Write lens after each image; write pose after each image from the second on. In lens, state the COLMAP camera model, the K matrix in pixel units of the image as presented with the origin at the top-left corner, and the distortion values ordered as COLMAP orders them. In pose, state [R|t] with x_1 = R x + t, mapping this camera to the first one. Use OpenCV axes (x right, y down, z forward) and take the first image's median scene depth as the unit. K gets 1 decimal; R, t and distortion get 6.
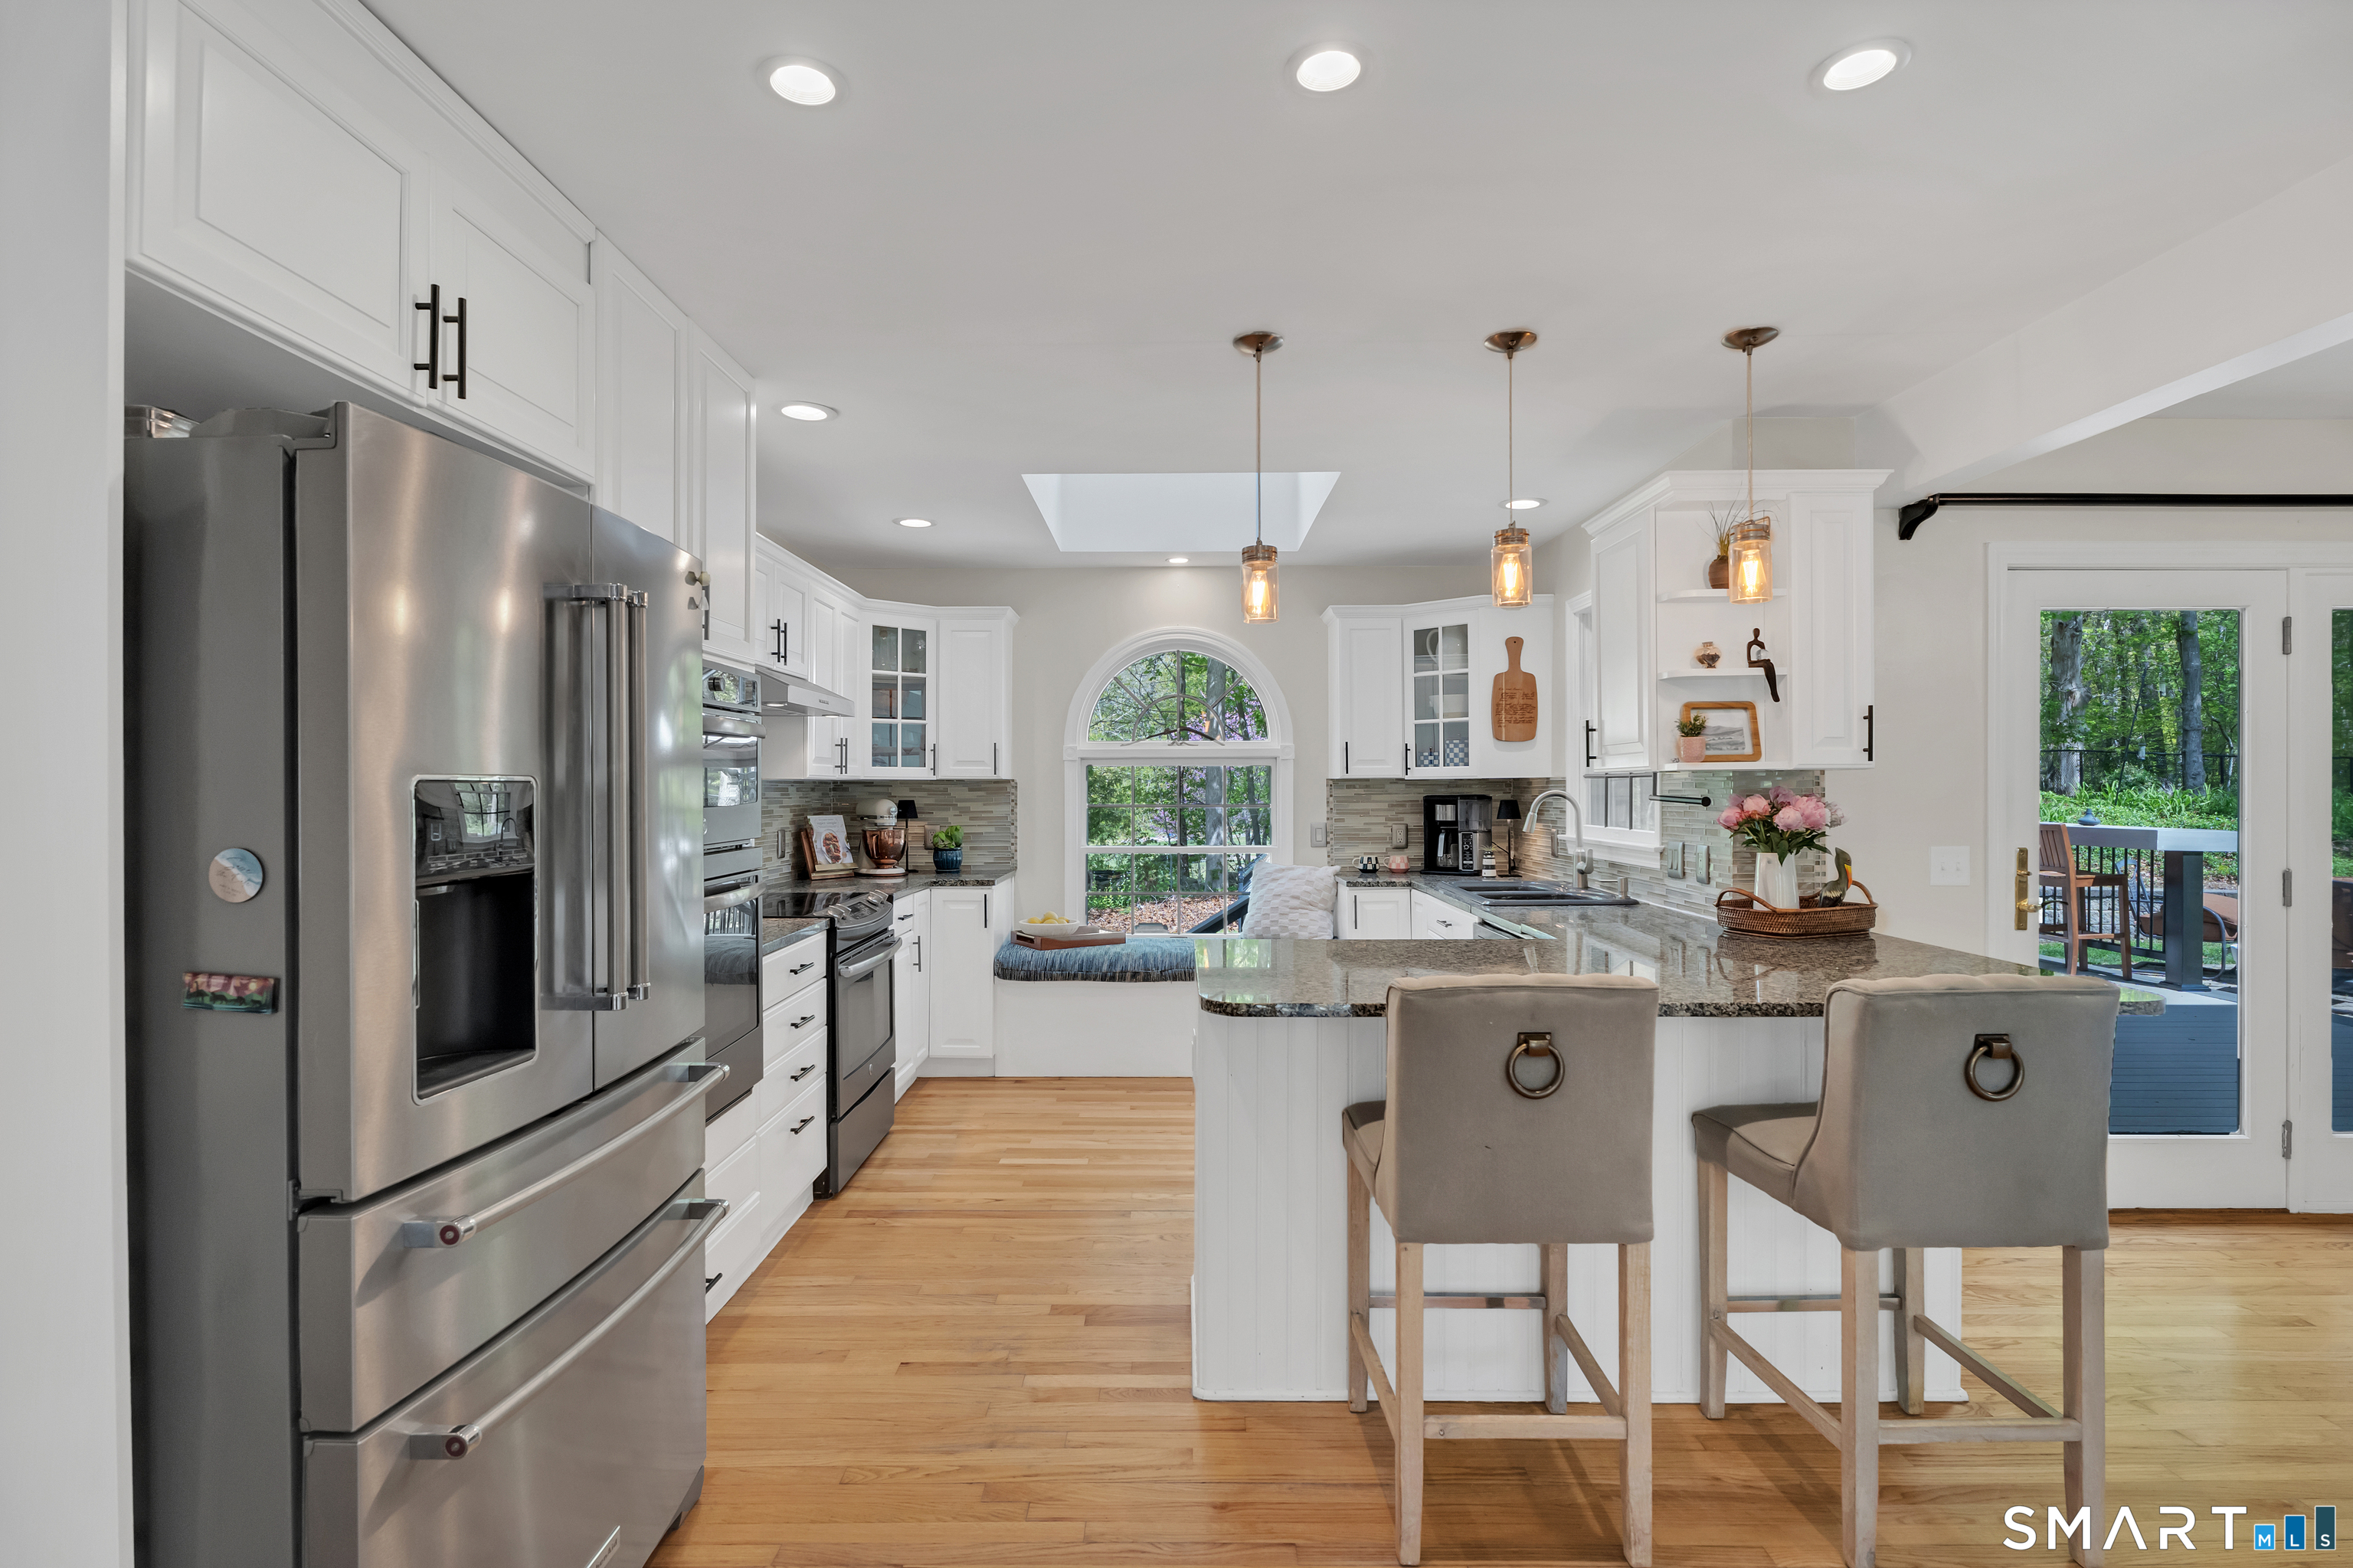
lens RADIAL K [[1149.9, 0, 1176.5], [0, 1149.9, 784.0], [0, 0, 1]] dist [0.000219, 0.000282]
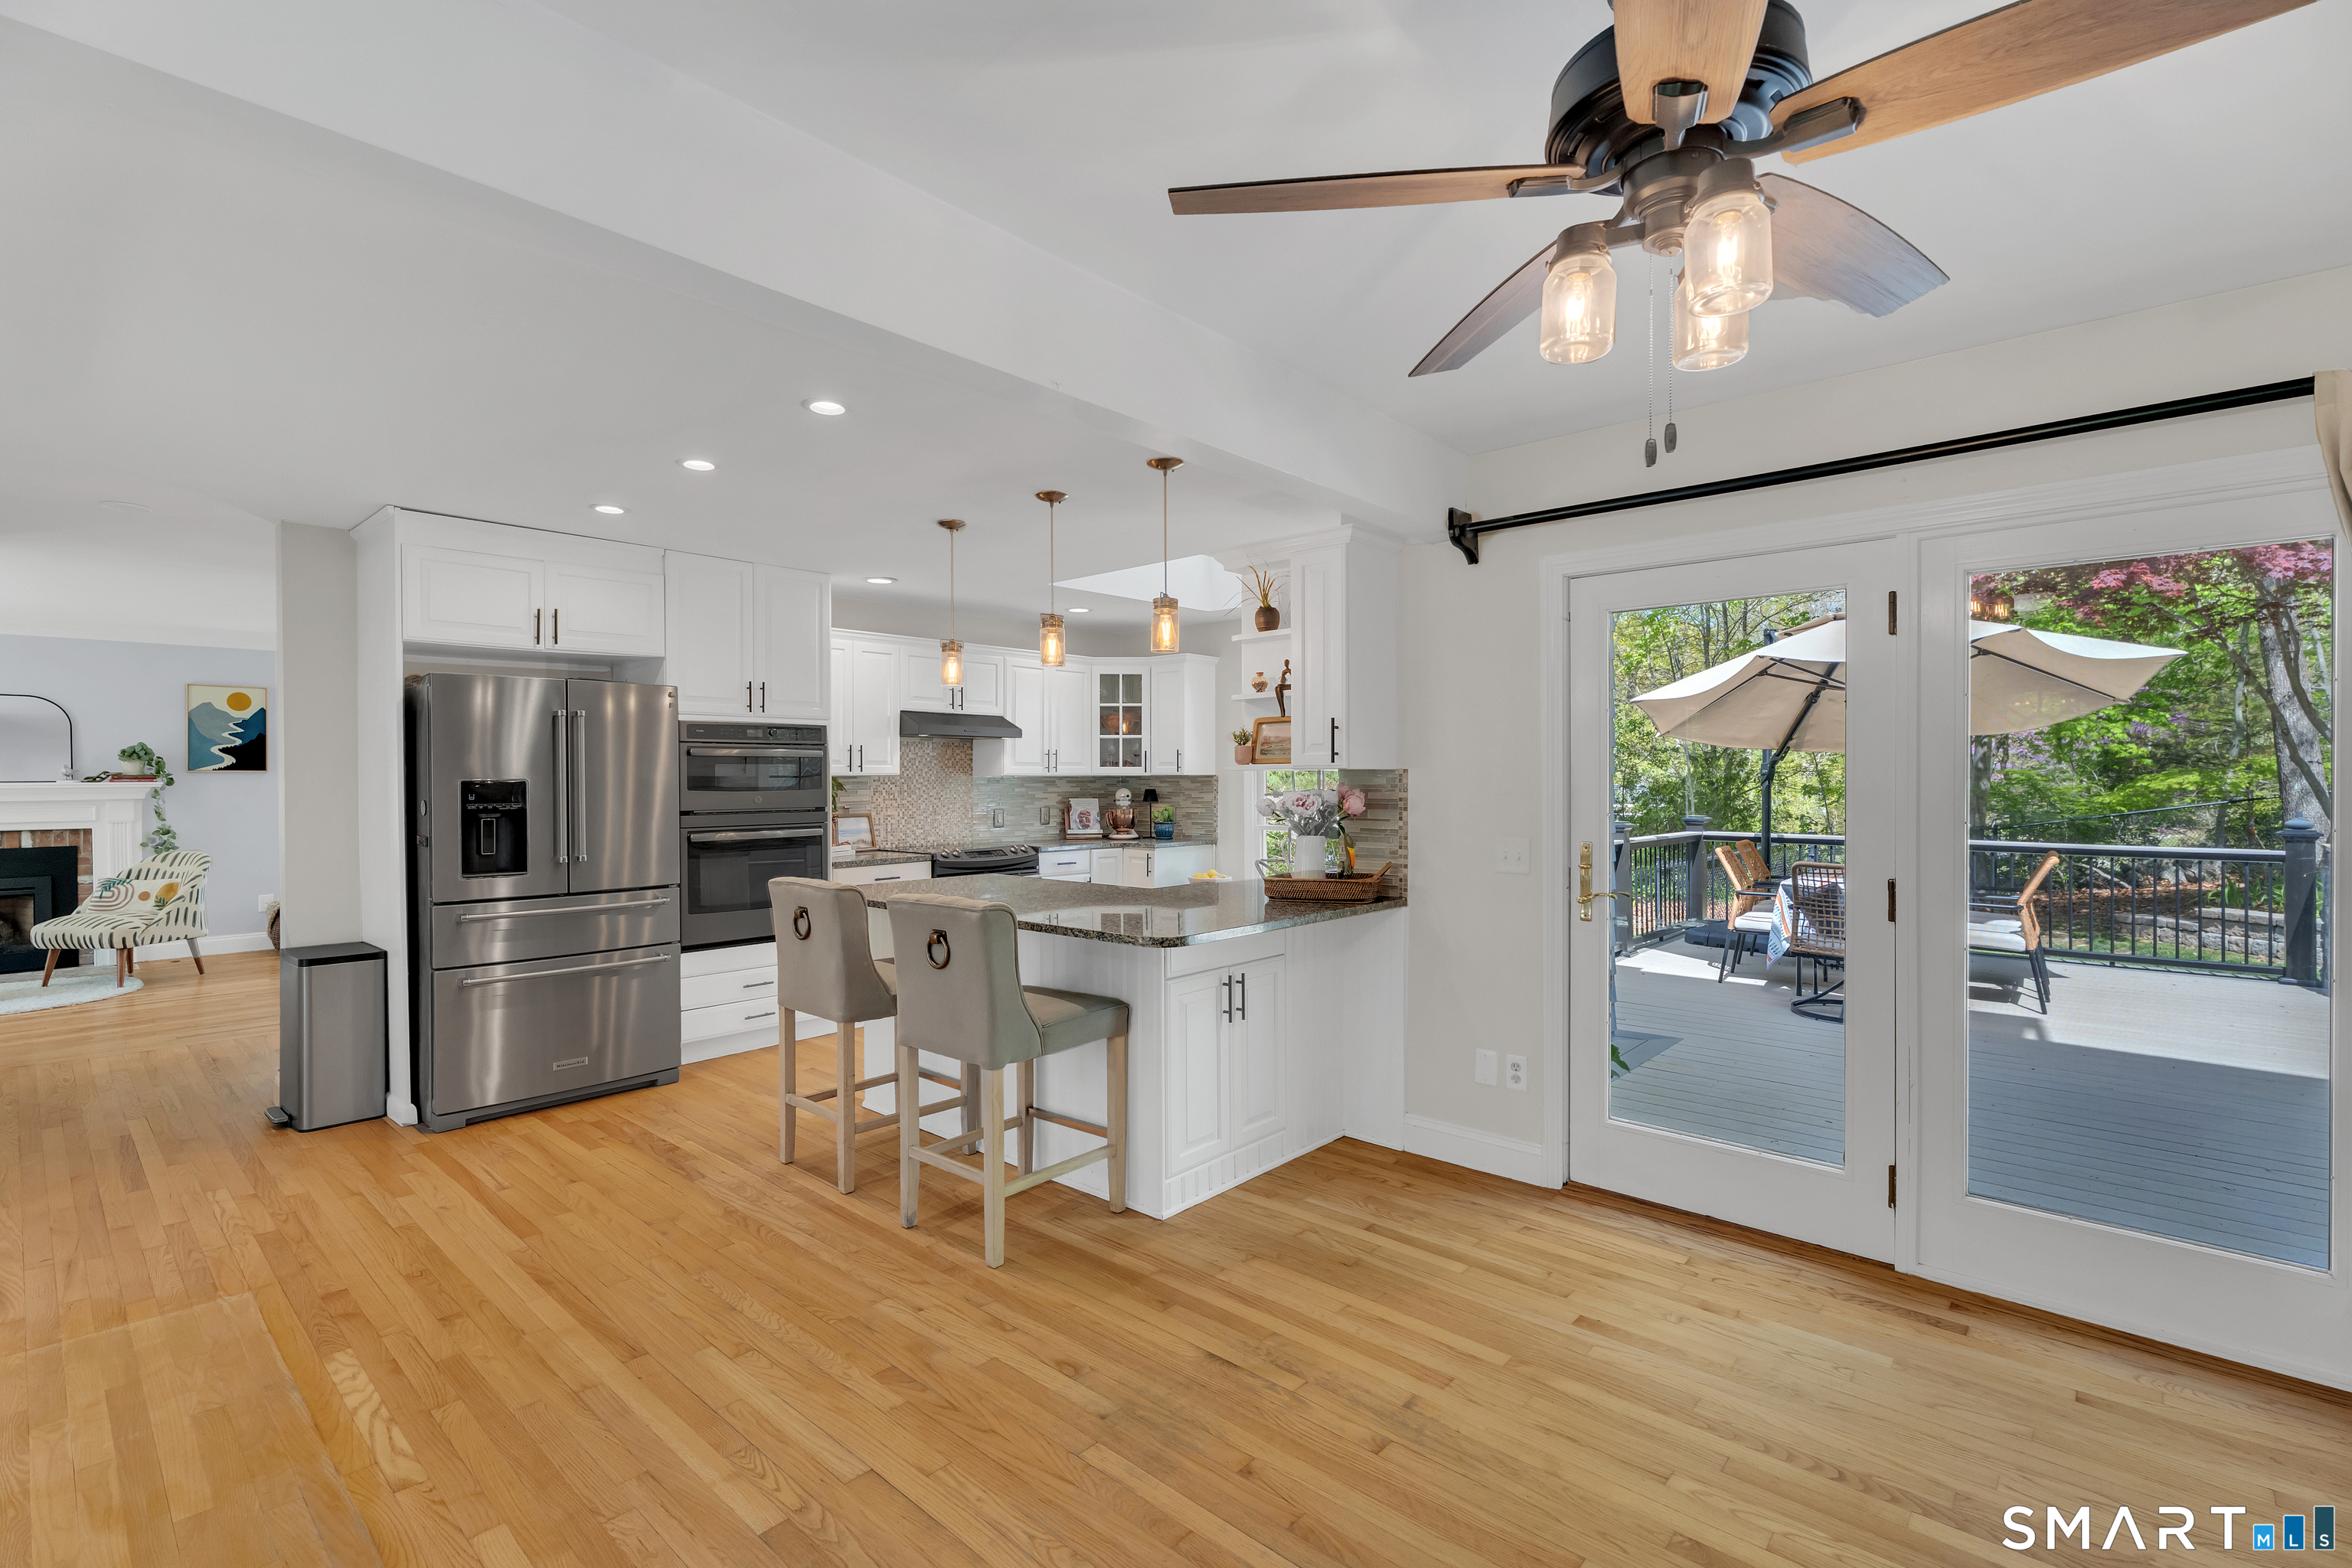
lens RADIAL K [[1053.4, 0, 1177.5], [0, 1053.4, 787.6], [0, 0, 1]] dist [-0.000688, 0.000515]
pose [[0.747626, 0.008002, -0.664072, 0.724437], [-0.000760, 0.999937, 0.011194, -0.003272], [0.664119, -0.007864, 0.747585, 0.024284]]
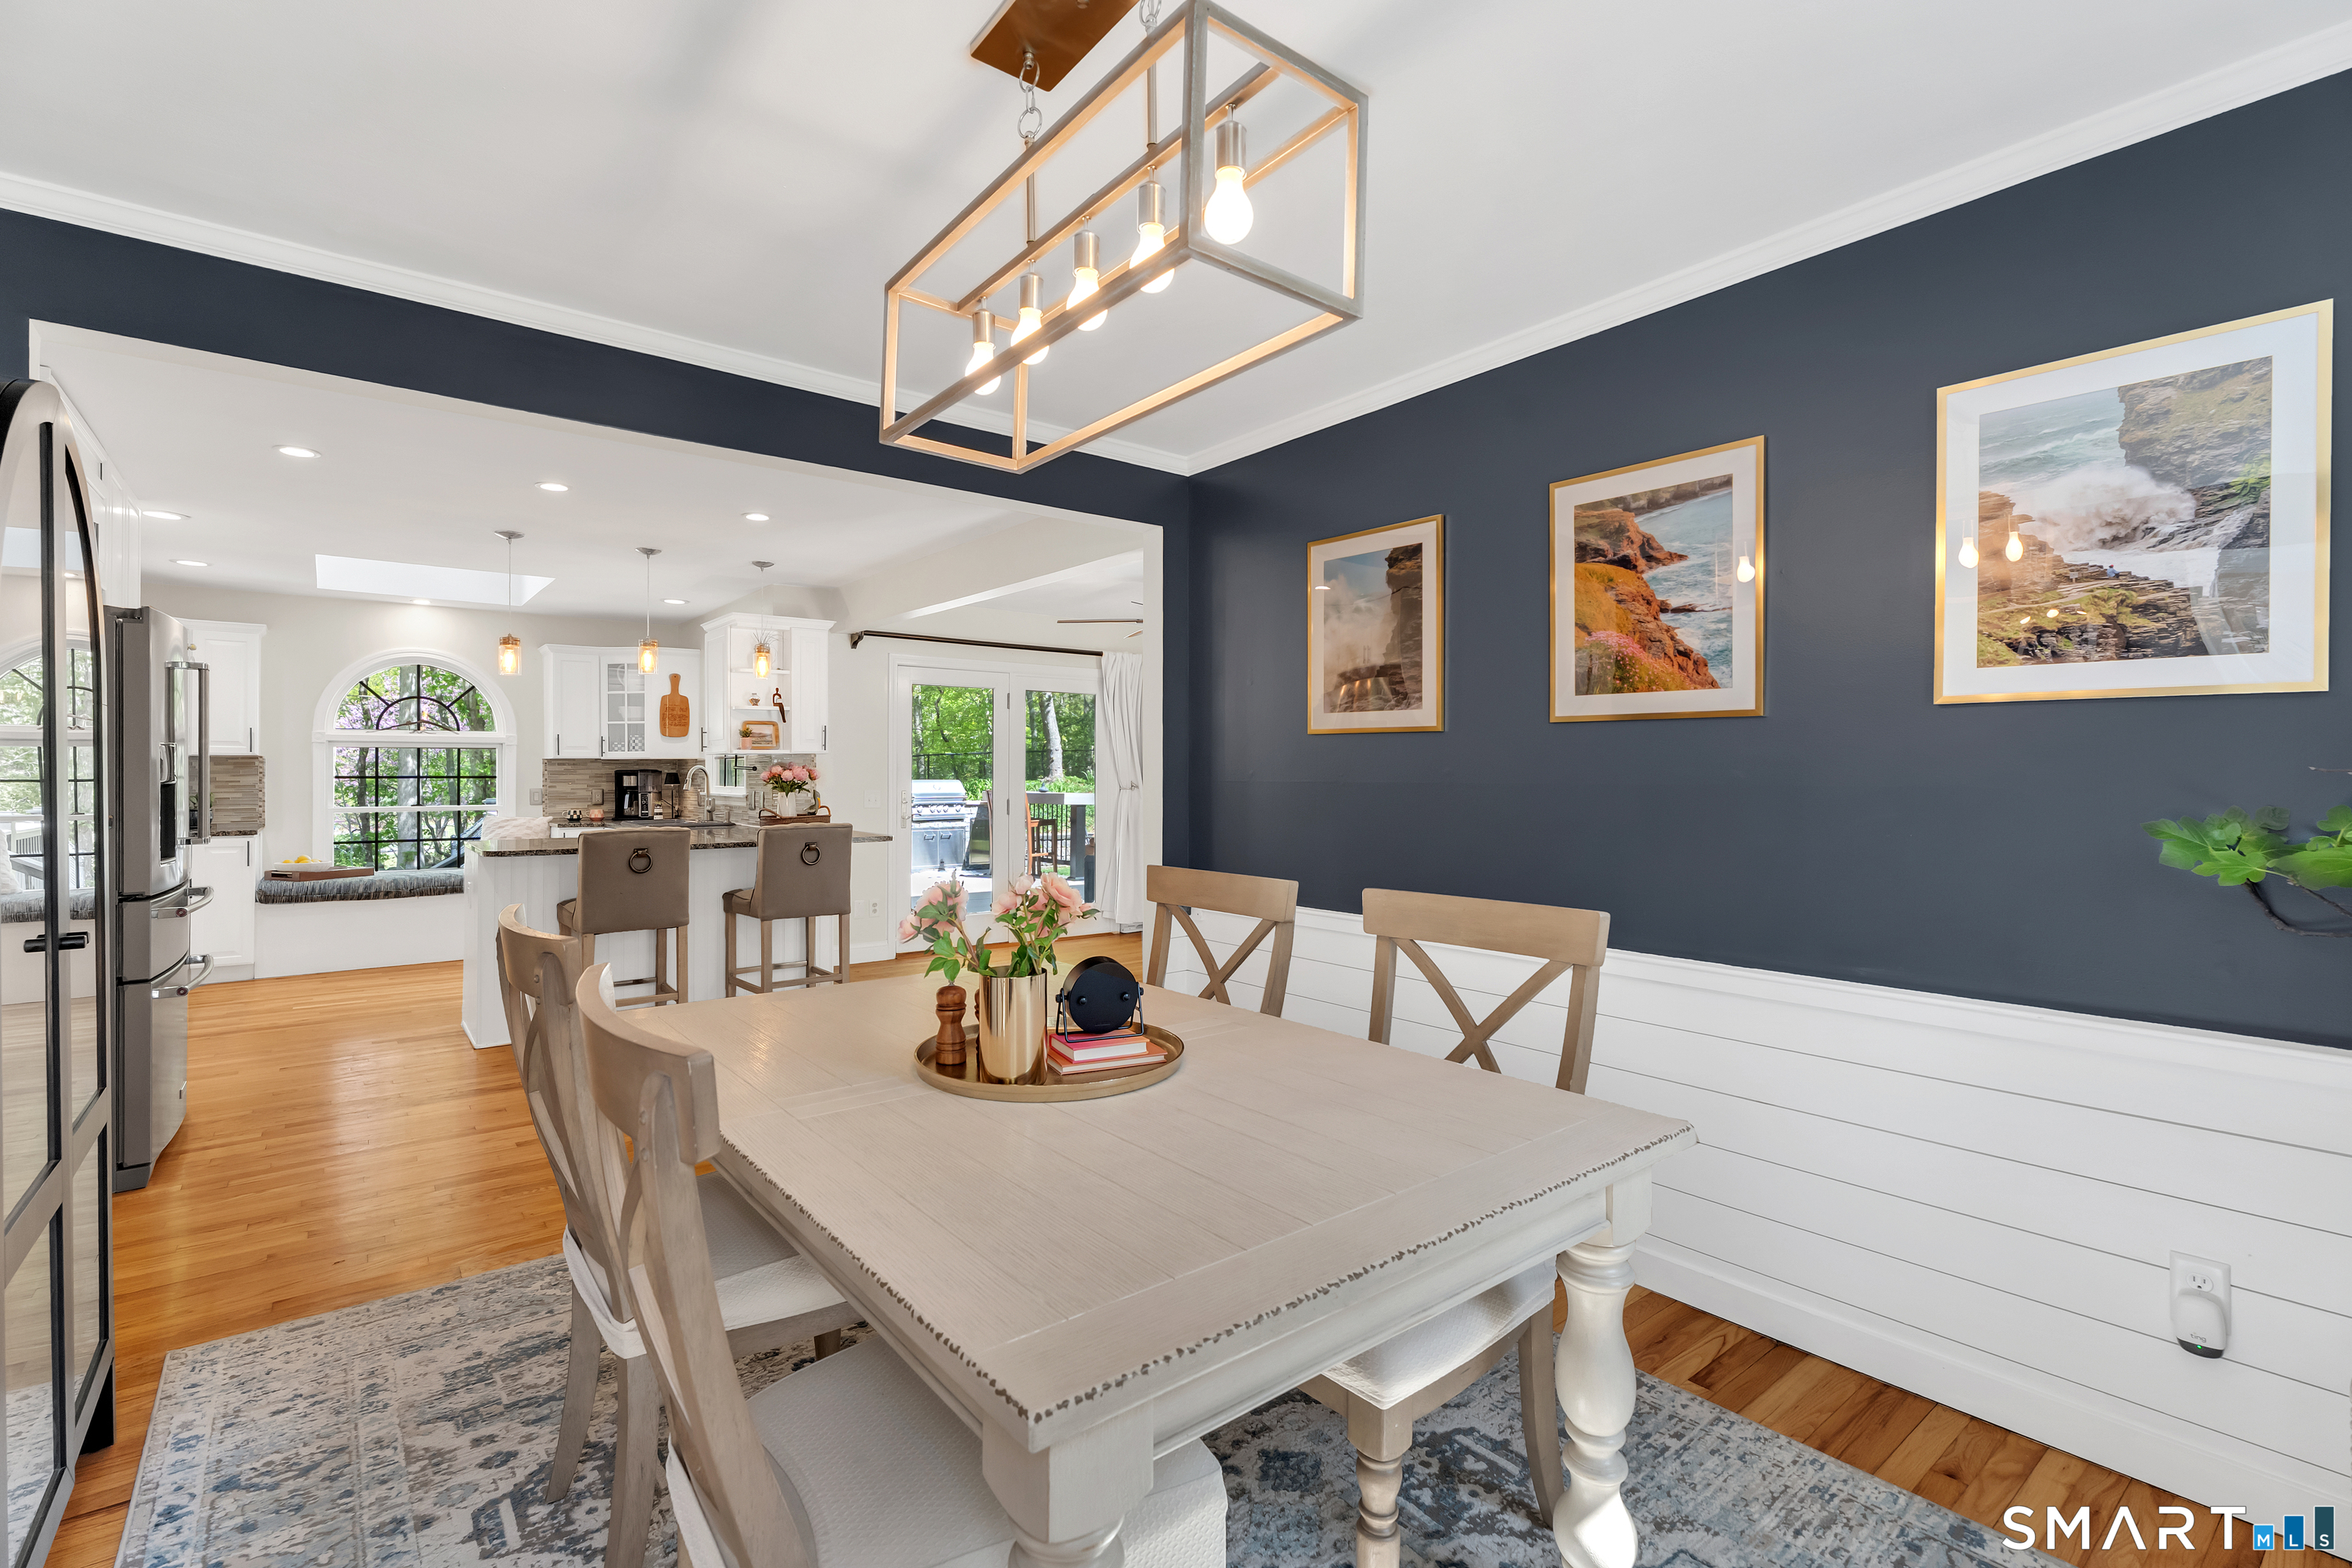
lens RADIAL K [[1047.7, 0, 1170.9], [0, 1047.7, 774.0], [0, 0, 1]] dist [-0.000836, -0.000047]
pose [[0.779189, 0.003606, 0.626778, -0.090188], [-0.002880, 0.999993, -0.002172, 0.016987], [-0.626782, -0.000112, 0.779194, -0.598909]]
